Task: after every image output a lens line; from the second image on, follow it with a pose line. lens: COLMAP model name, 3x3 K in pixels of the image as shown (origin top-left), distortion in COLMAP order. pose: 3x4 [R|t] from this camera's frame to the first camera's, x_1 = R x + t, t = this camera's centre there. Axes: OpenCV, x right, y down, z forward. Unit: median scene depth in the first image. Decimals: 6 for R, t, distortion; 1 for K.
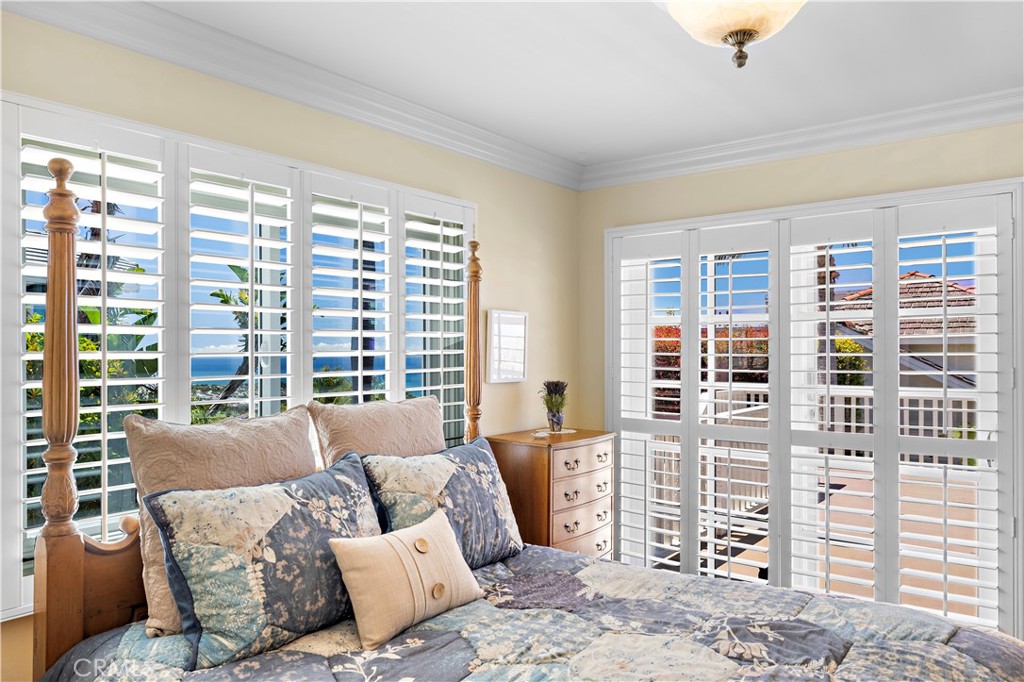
lens RADIAL K [[715.1, 0, 512.2], [0, 715.1, 343.4], [0, 0, 1]] dist [0.007046, -0.001090]
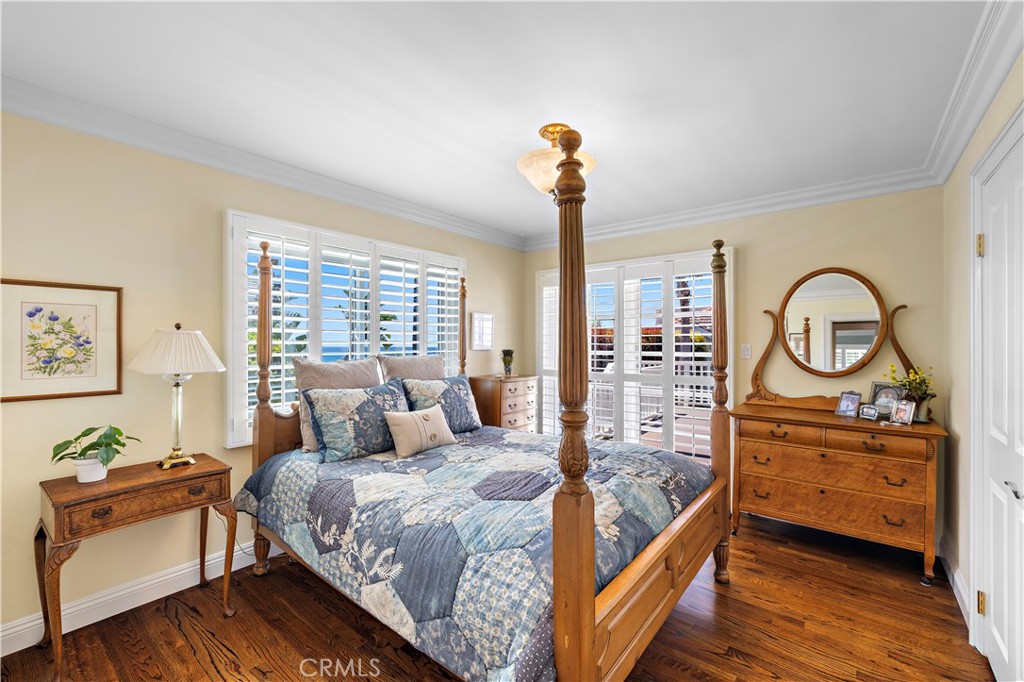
lens RADIAL K [[439.9, 0, 511.9], [0, 439.9, 339.9], [0, 0, 1]] dist [0.004128, -0.000818]
pose [[0.999904, 0.003296, -0.013431, 0.149610], [-0.003290, 0.999994, 0.000435, 0.044394], [0.013433, -0.000390, 0.999910, -0.337934]]
